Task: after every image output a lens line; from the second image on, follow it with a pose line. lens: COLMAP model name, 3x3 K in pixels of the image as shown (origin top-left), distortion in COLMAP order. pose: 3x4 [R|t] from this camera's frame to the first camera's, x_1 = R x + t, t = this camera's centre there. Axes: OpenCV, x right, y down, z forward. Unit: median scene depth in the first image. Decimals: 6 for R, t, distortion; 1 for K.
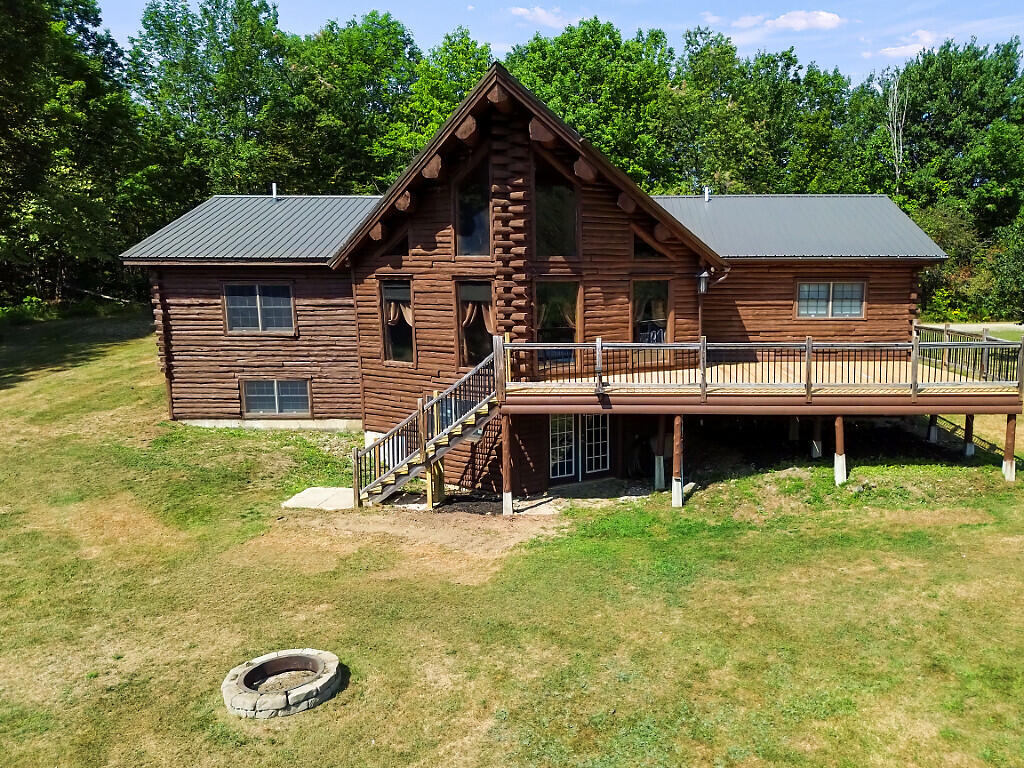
lens RADIAL K [[692.2, 0, 512.0], [0, 692.2, 384.0], [0, 0, 1]] dist [0.051725, -0.035437]
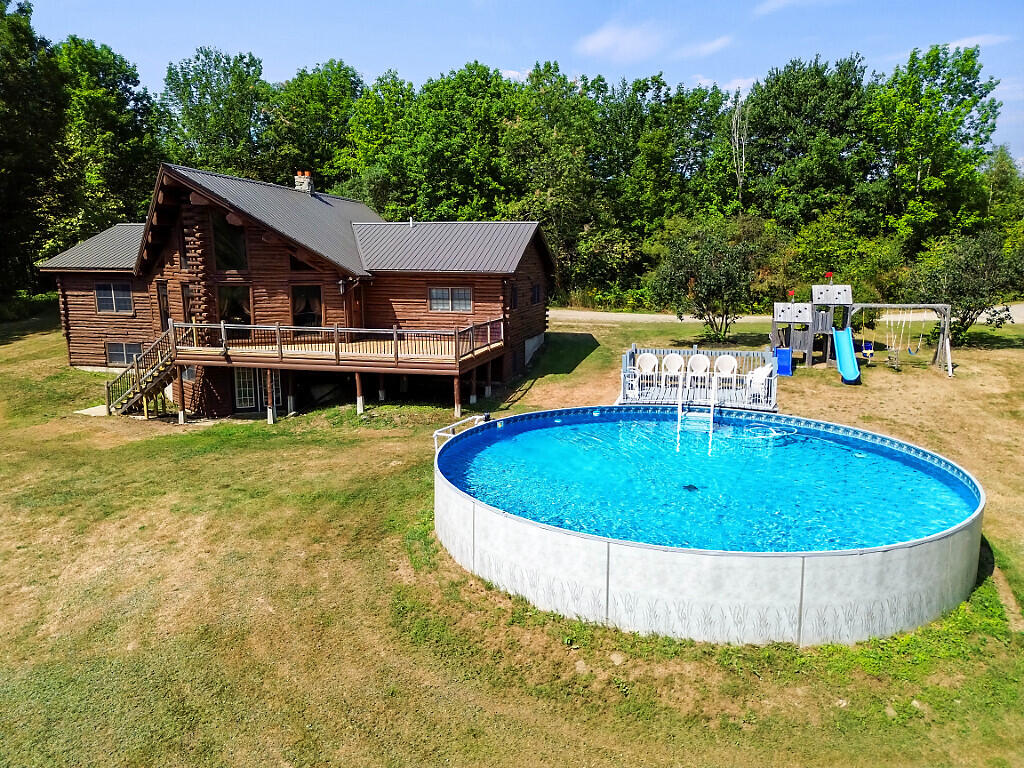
lens RADIAL K [[707.3, 0, 525.0], [0, 707.3, 380.8], [0, 0, 1]] dist [0.033260, -0.003735]
pose [[0.975076, 0.038928, -0.218429, 1.017416], [-0.033719, 0.999052, 0.027525, 0.004813], [0.219293, -0.019474, 0.975465, -0.445039]]
